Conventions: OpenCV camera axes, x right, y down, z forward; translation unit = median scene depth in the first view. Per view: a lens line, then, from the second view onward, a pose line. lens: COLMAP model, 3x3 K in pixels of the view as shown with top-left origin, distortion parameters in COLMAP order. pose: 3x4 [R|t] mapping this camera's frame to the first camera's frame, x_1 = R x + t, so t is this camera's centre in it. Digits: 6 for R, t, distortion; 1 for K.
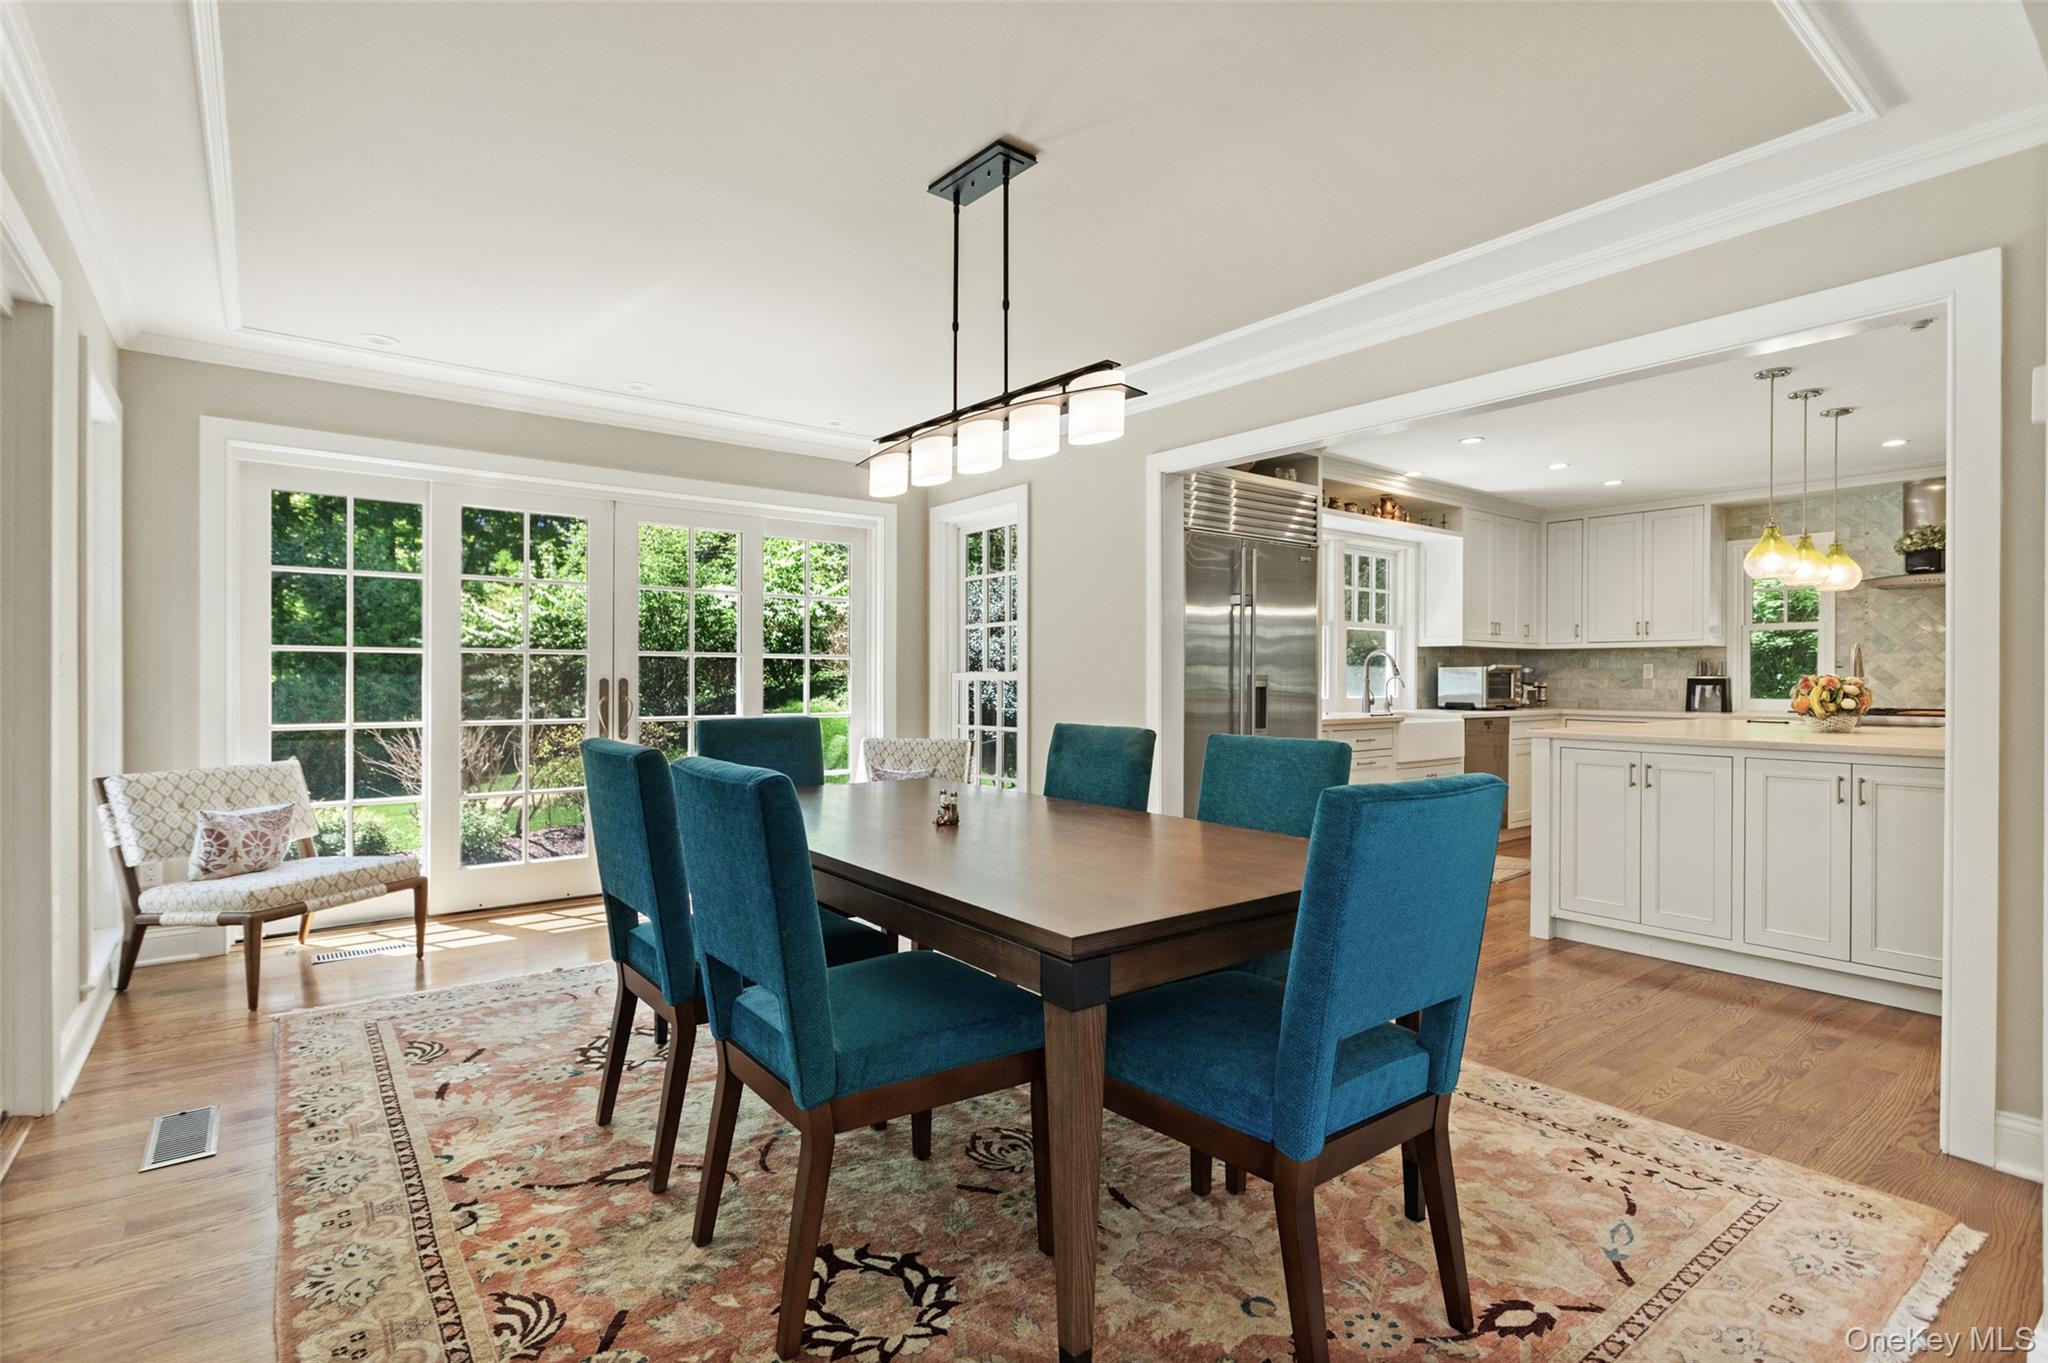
lens RADIAL K [[975.3, 0, 1024.5], [0, 975.3, 683.9], [0, 0, 1]] dist [0.000463, 0.000320]
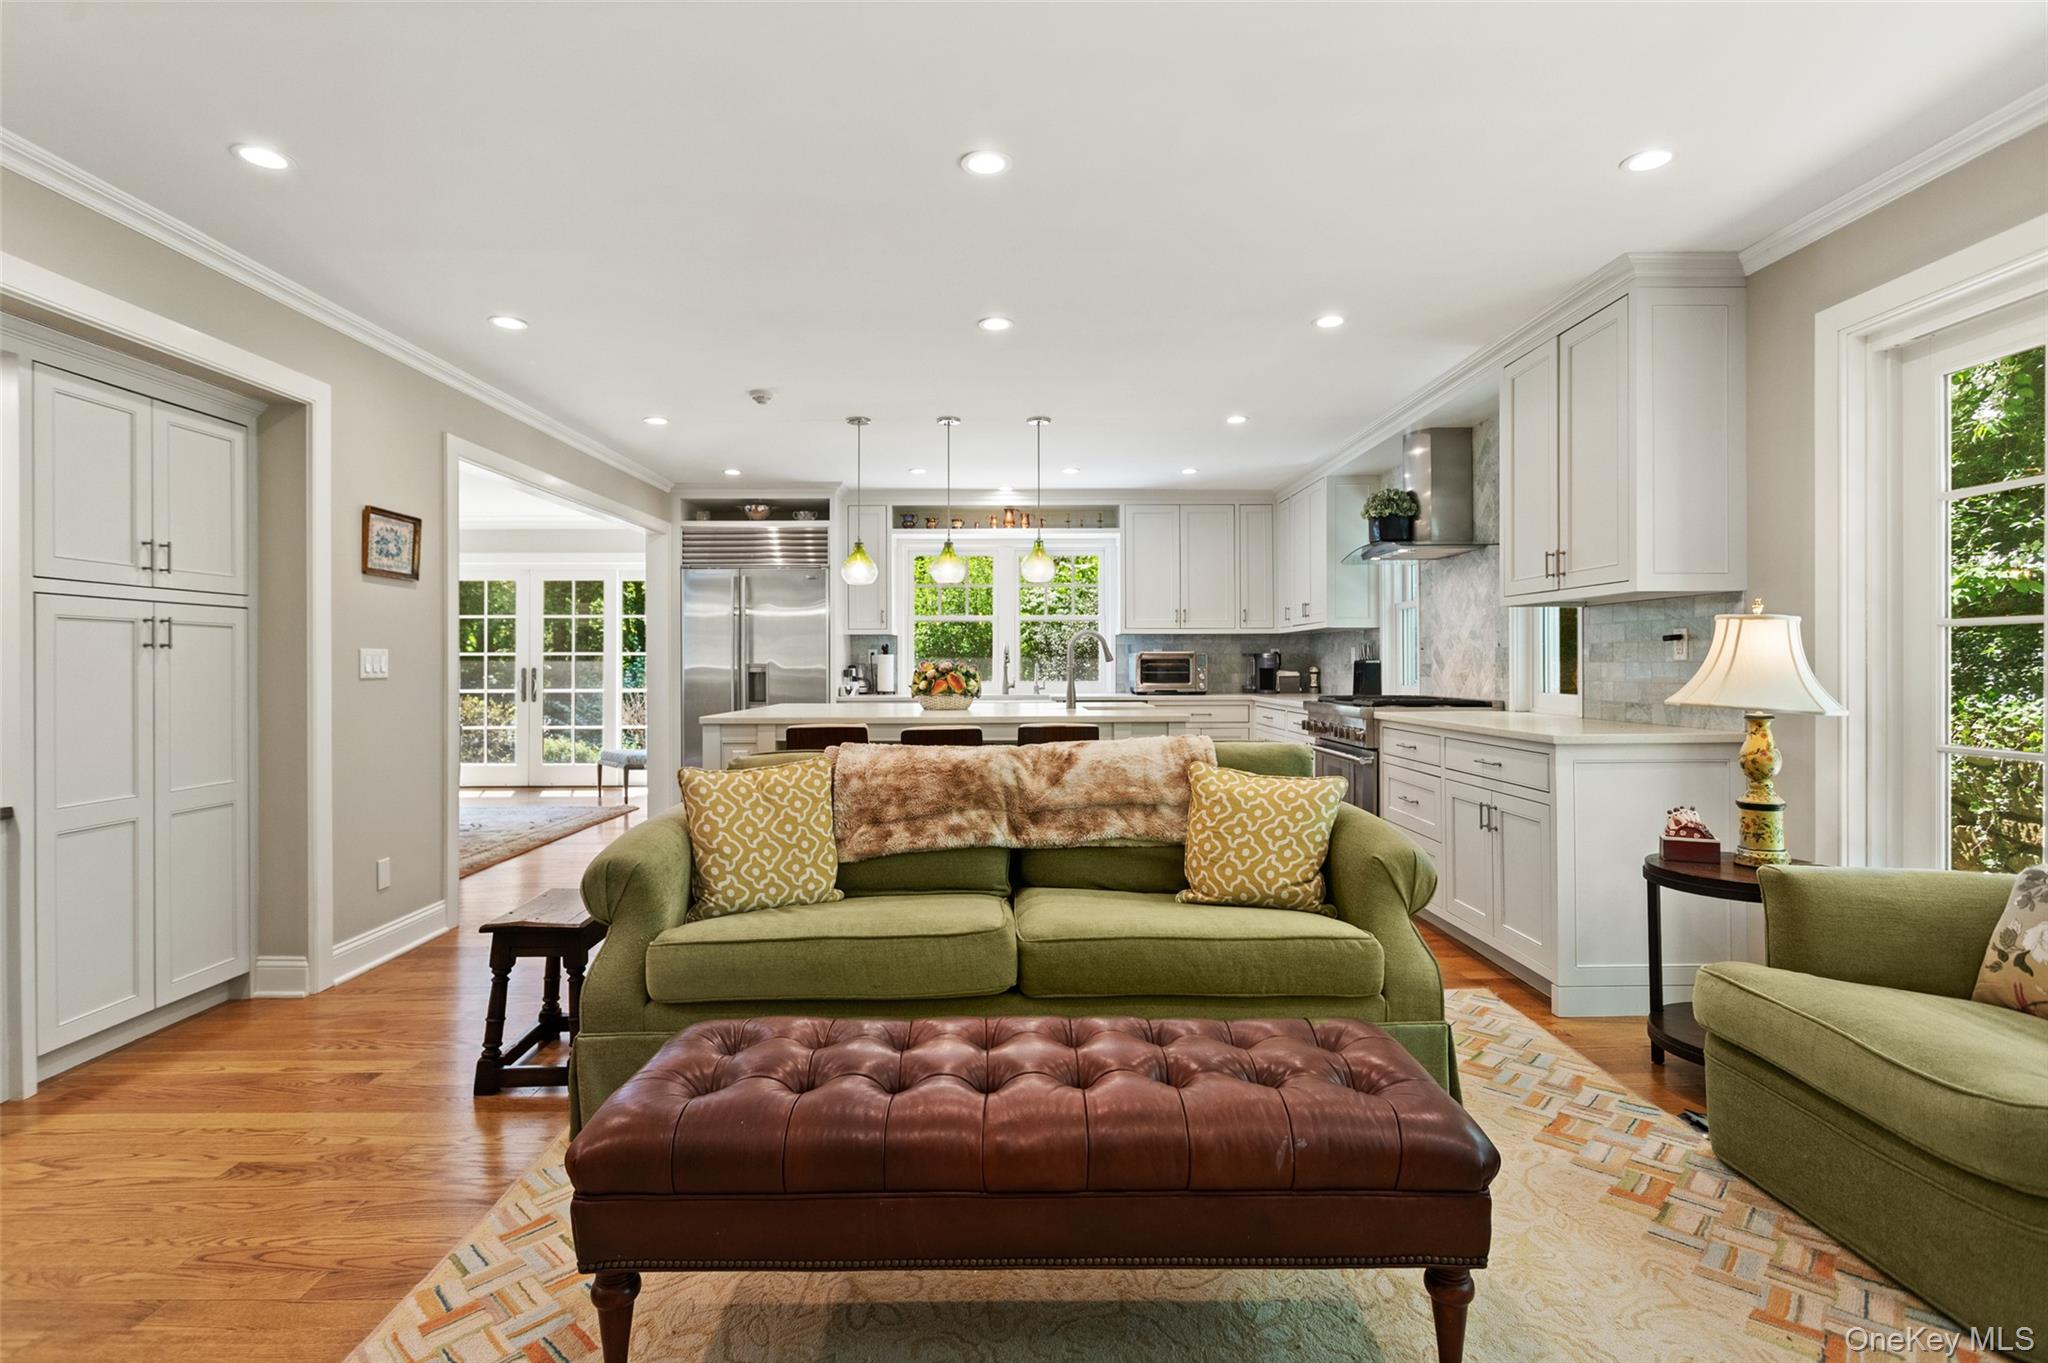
lens RADIAL K [[975.3, 0, 1025.0], [0, 975.3, 665.7], [0, 0, 1]] dist [0.000463, 0.000320]
pose [[0.796380, -0.005399, -0.604773, 1.077511], [0.001192, 0.999972, -0.007357, 0.003841], [0.604796, 0.005138, 0.796364, 0.083234]]
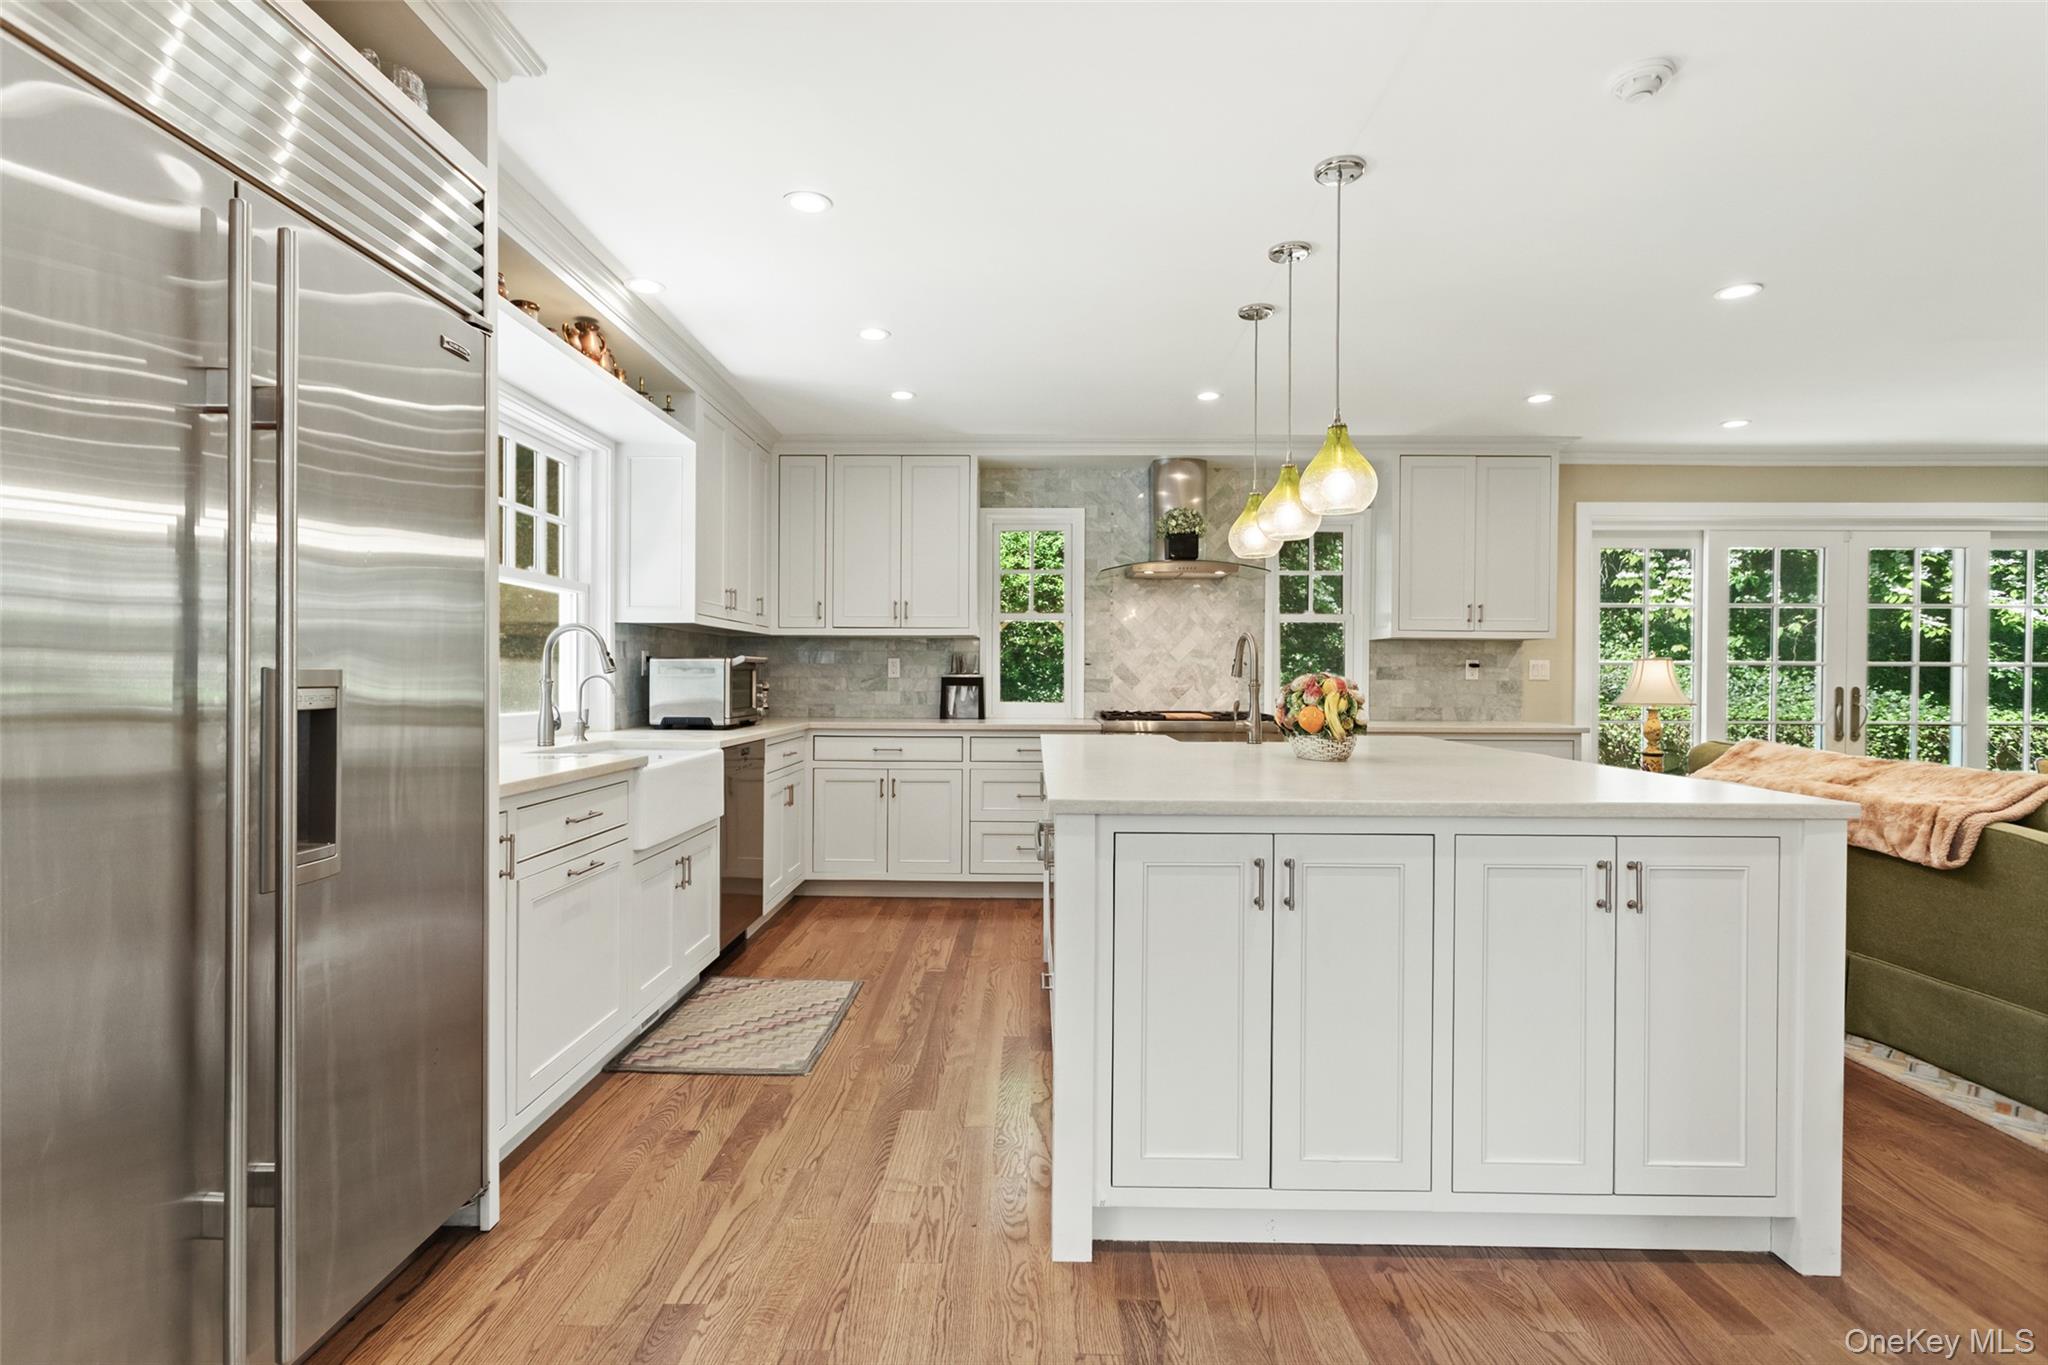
lens RADIAL K [[975.3, 0, 1015.0], [0, 975.3, 687.5], [0, 0, 1]] dist [0.000463, 0.000320]
pose [[0.631703, -0.008706, 0.775161, 0.113125], [0.003656, 0.999959, 0.008251, -0.003888], [-0.775202, -0.002378, 0.631709, 0.494615]]
